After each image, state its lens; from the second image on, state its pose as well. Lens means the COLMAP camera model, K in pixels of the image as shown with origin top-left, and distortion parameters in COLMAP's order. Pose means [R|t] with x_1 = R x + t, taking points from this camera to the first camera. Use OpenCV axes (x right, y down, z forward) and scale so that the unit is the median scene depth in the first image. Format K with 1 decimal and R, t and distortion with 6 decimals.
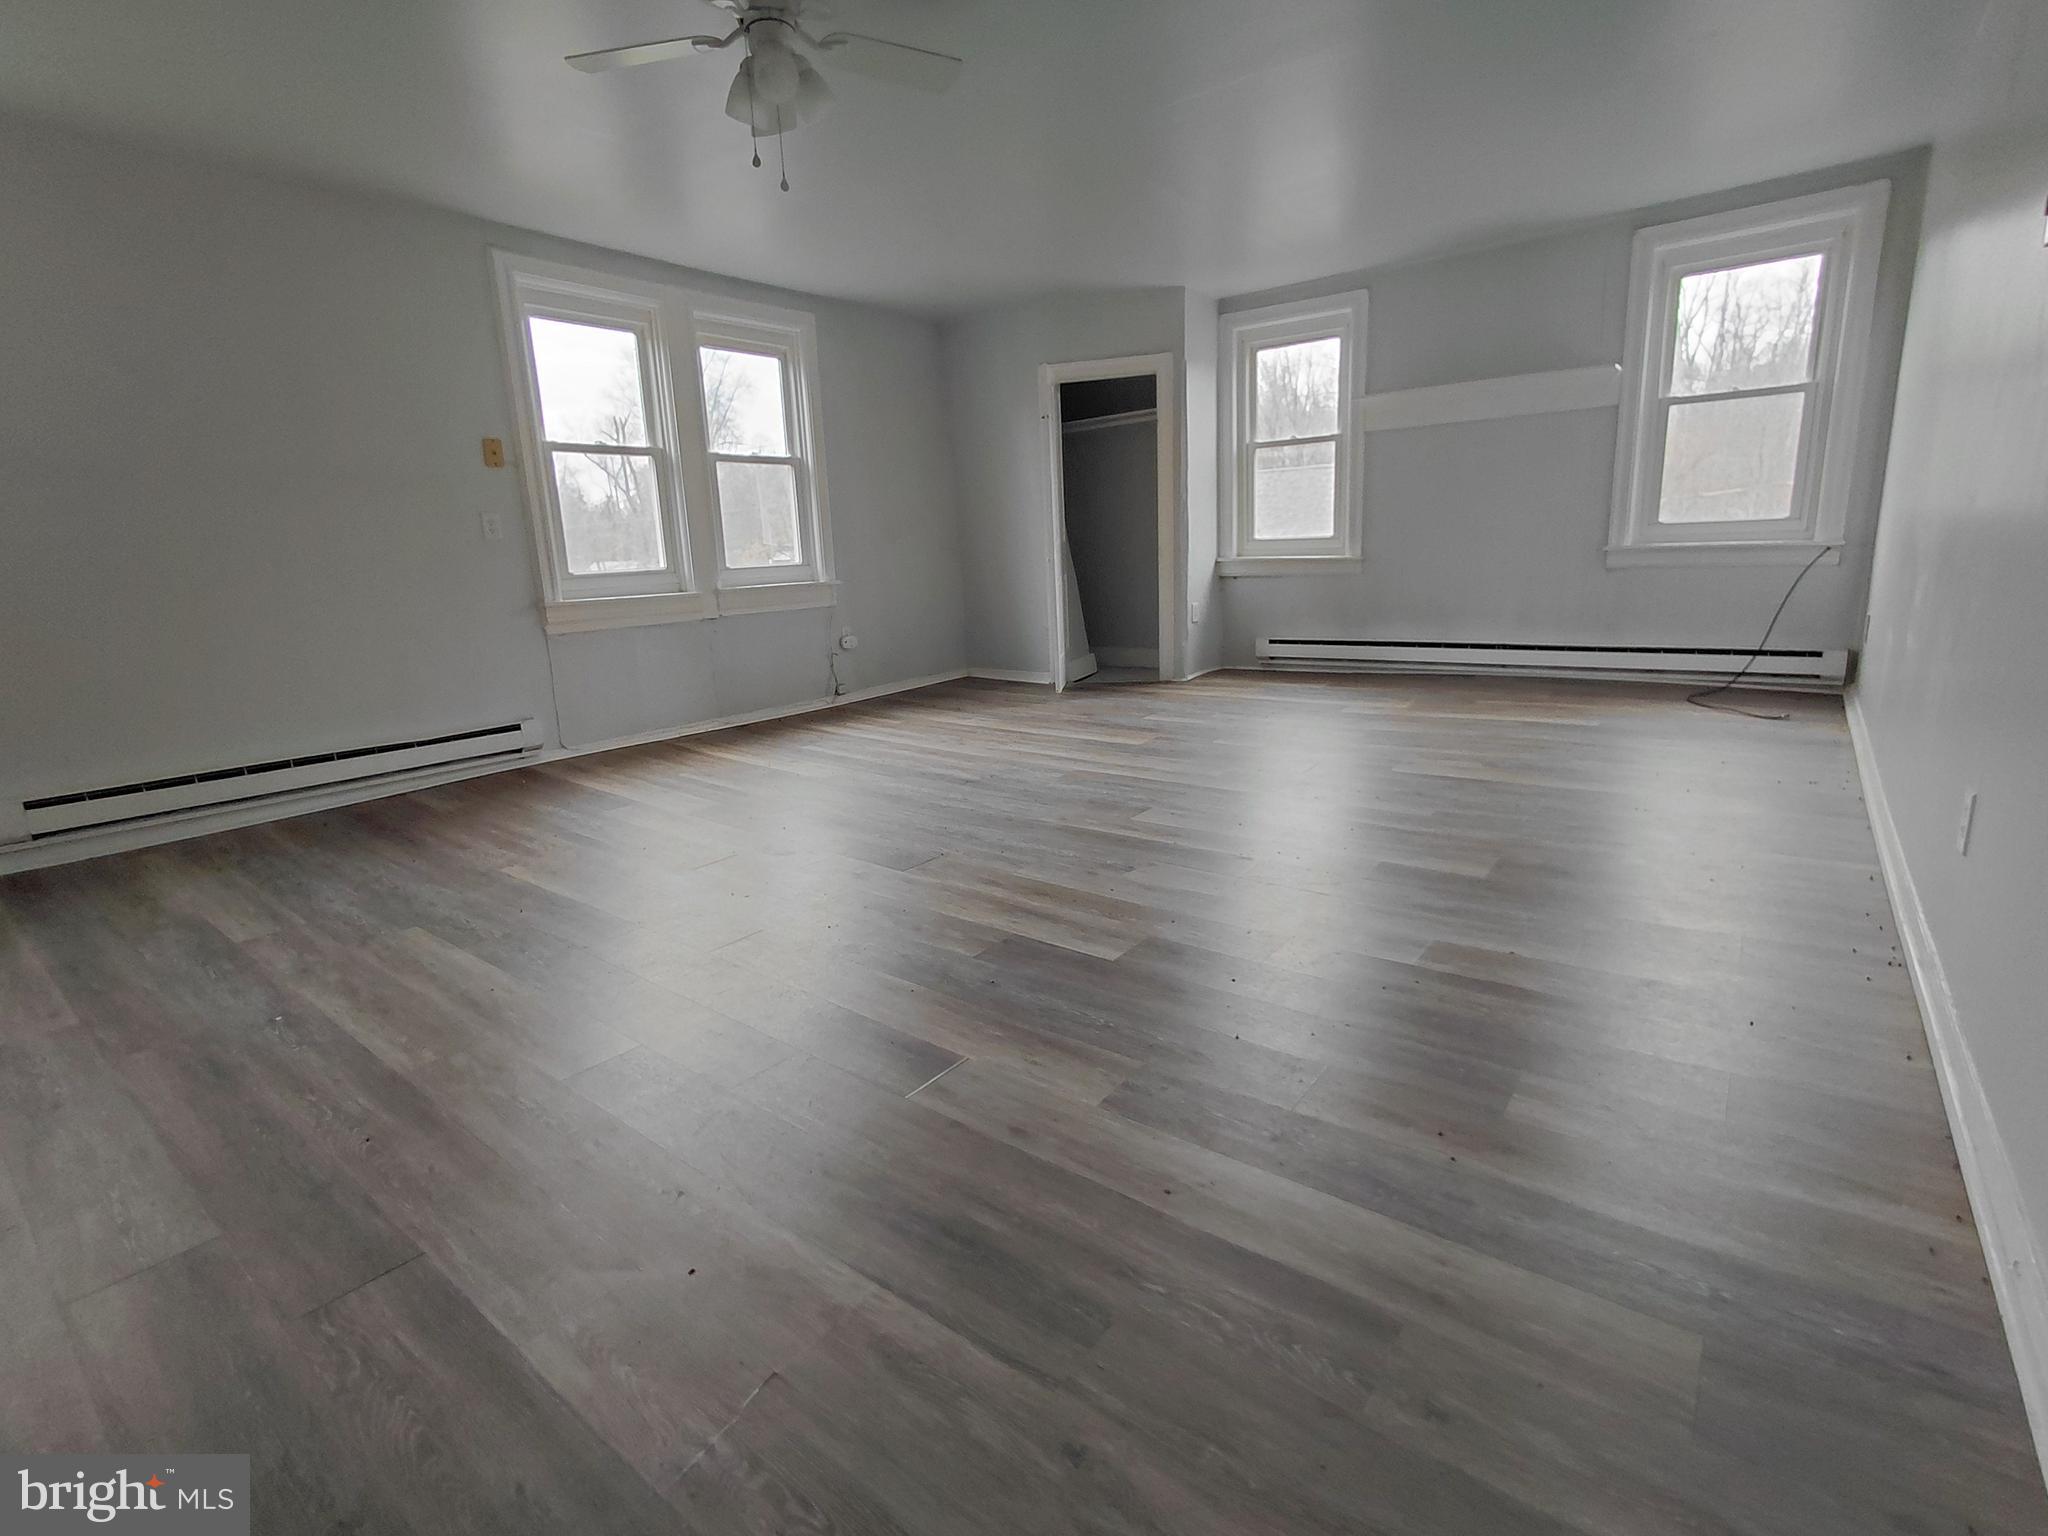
lens RADIAL K [[943.3, 0, 1021.2], [0, 943.3, 761.8], [0, 0, 1]] dist [-0.013144, 0.000251]
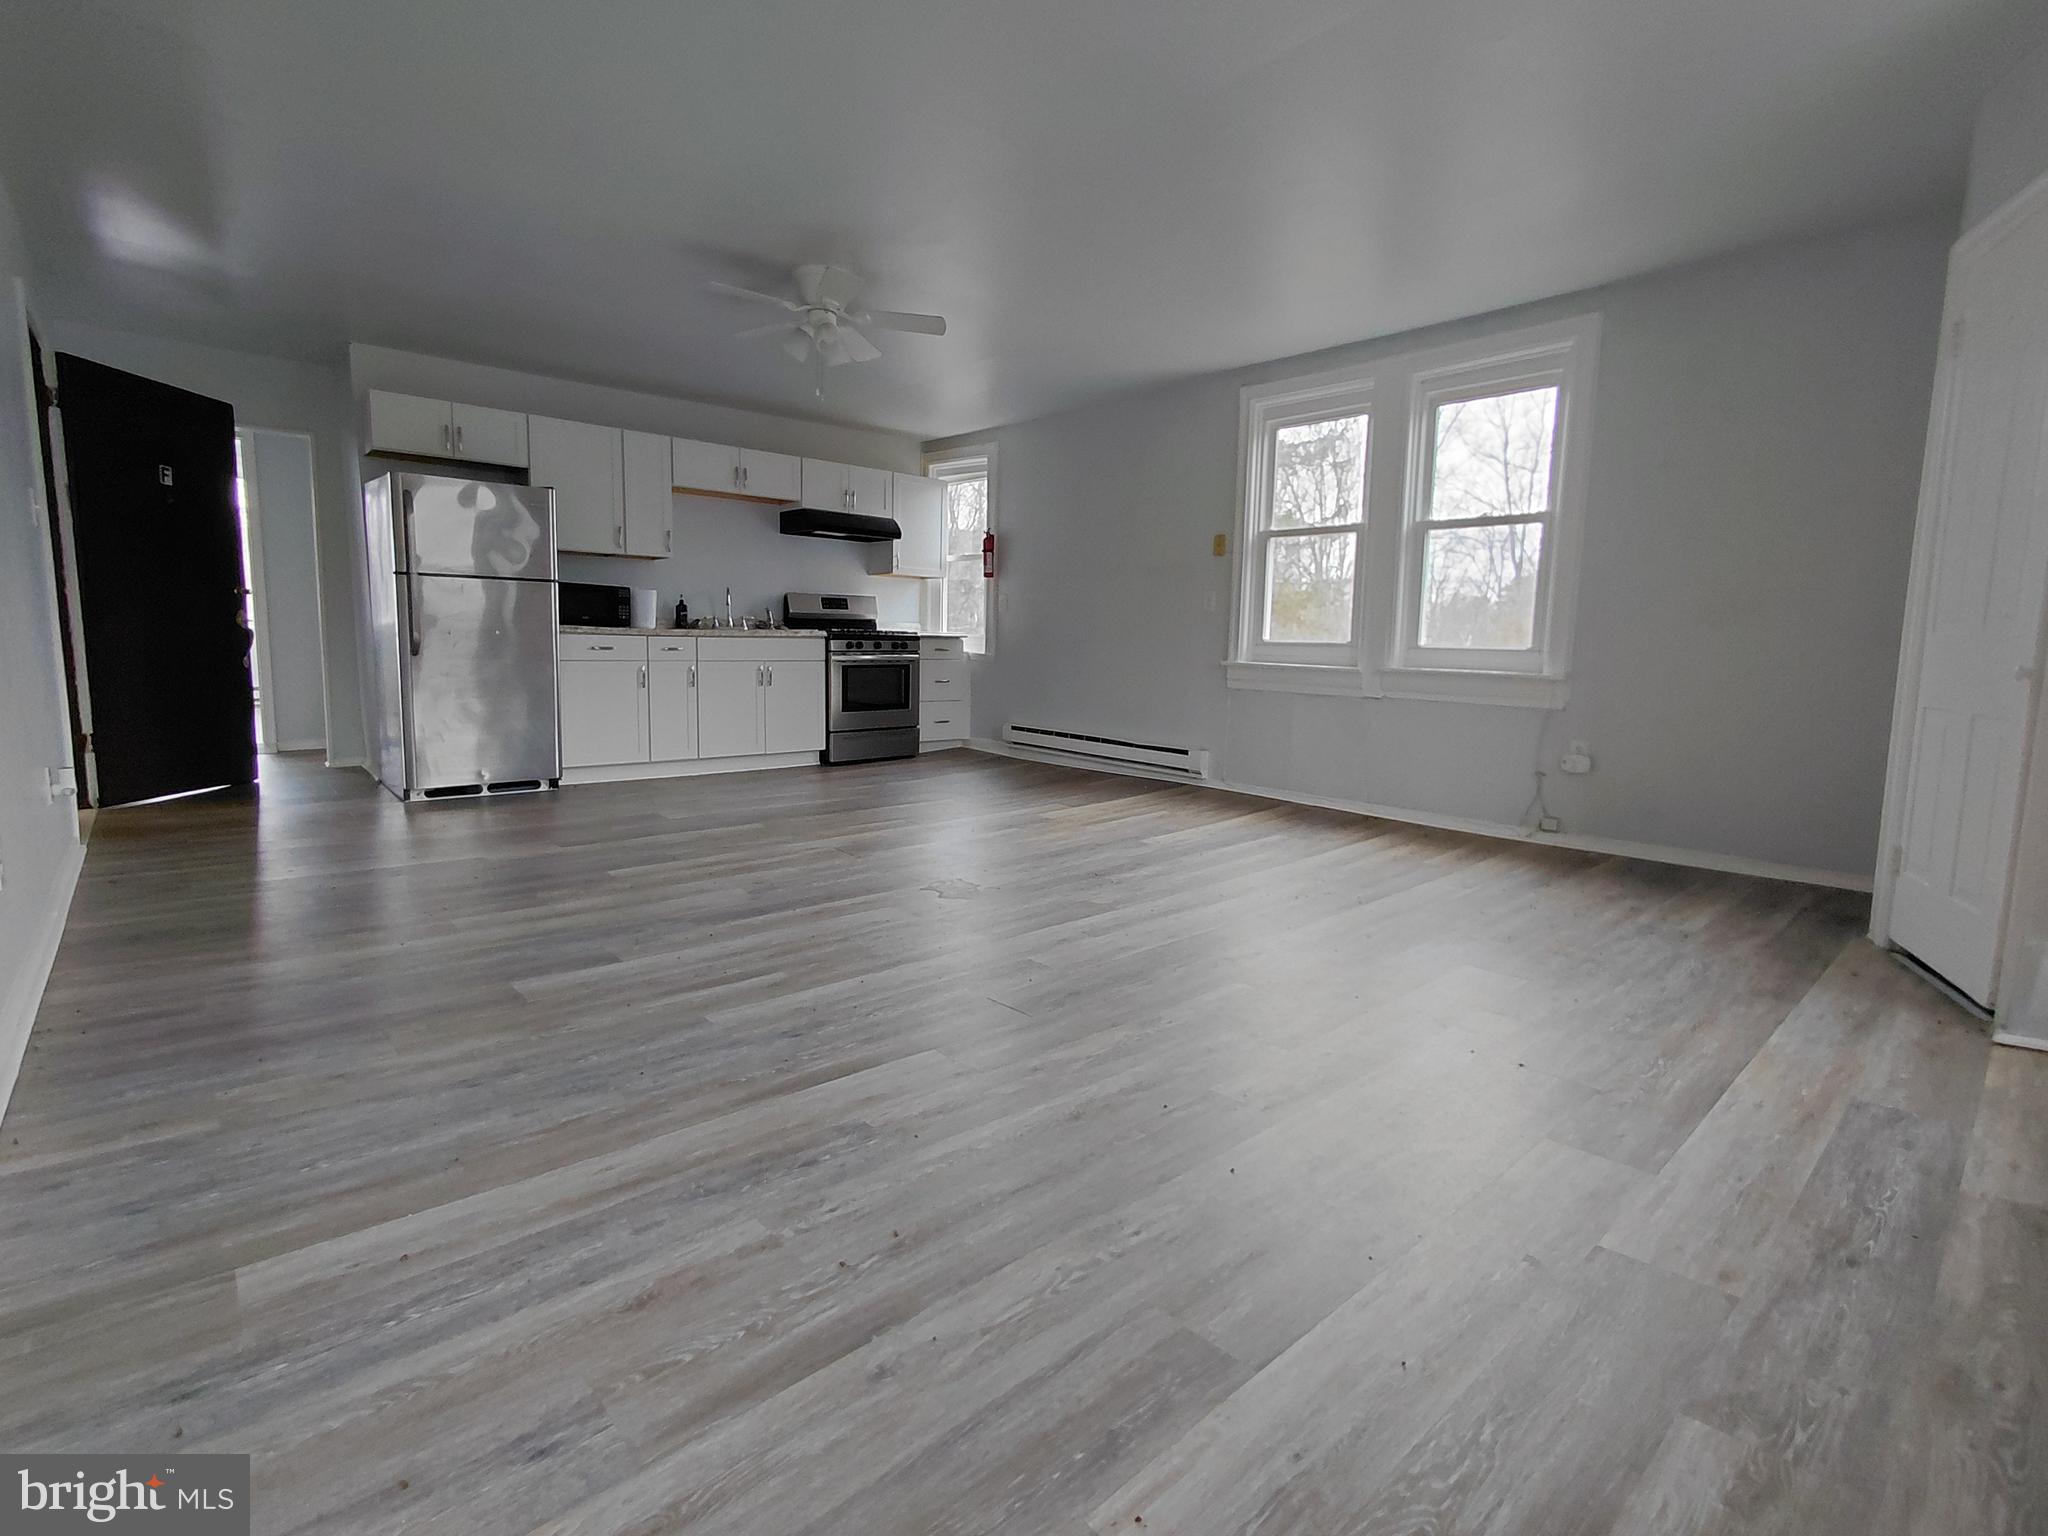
lens RADIAL K [[943.3, 0, 1021.2], [0, 943.3, 761.8], [0, 0, 1]] dist [-0.013144, 0.000251]
pose [[-0.176285, 0.164811, -0.970444, 0.712298], [-0.233585, 0.950719, 0.203892, -0.217784], [0.956223, 0.262624, -0.129100, 0.871499]]
